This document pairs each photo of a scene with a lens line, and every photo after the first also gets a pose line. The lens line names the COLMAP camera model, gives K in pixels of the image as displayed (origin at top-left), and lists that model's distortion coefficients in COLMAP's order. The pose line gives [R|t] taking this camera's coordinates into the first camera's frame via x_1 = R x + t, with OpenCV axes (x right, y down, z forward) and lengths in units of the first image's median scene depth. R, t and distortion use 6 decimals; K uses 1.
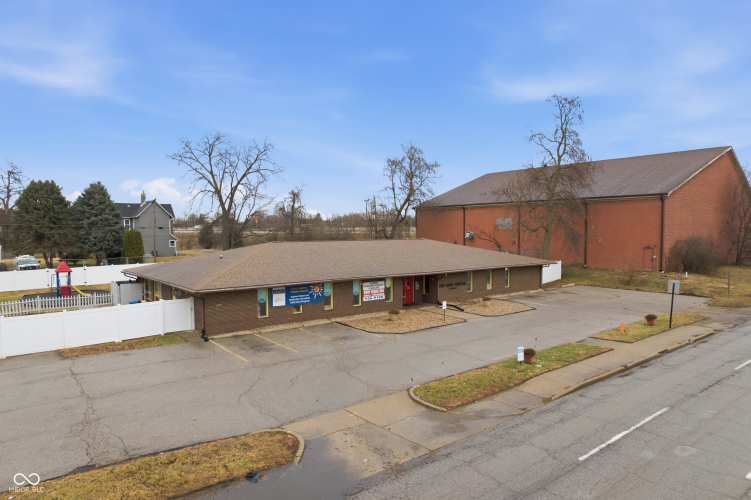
lens RADIAL K [[494.4, 0, 375.5], [0, 494.4, 250.0], [0, 0, 1]] dist [-0.034842, 0.001804]
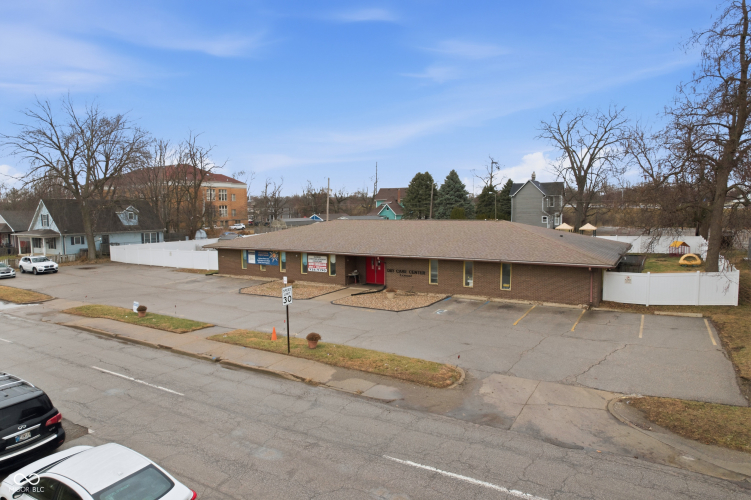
lens RADIAL K [[478.2, 0, 375.5], [0, 478.2, 250.0], [0, 0, 1]] dist [-0.031551, 0.002941]
pose [[0.344620, 0.083137, -0.935054, 1.212240], [-0.029514, 0.996538, 0.077726, -0.045170], [0.938278, 0.000812, 0.345881, 0.824324]]
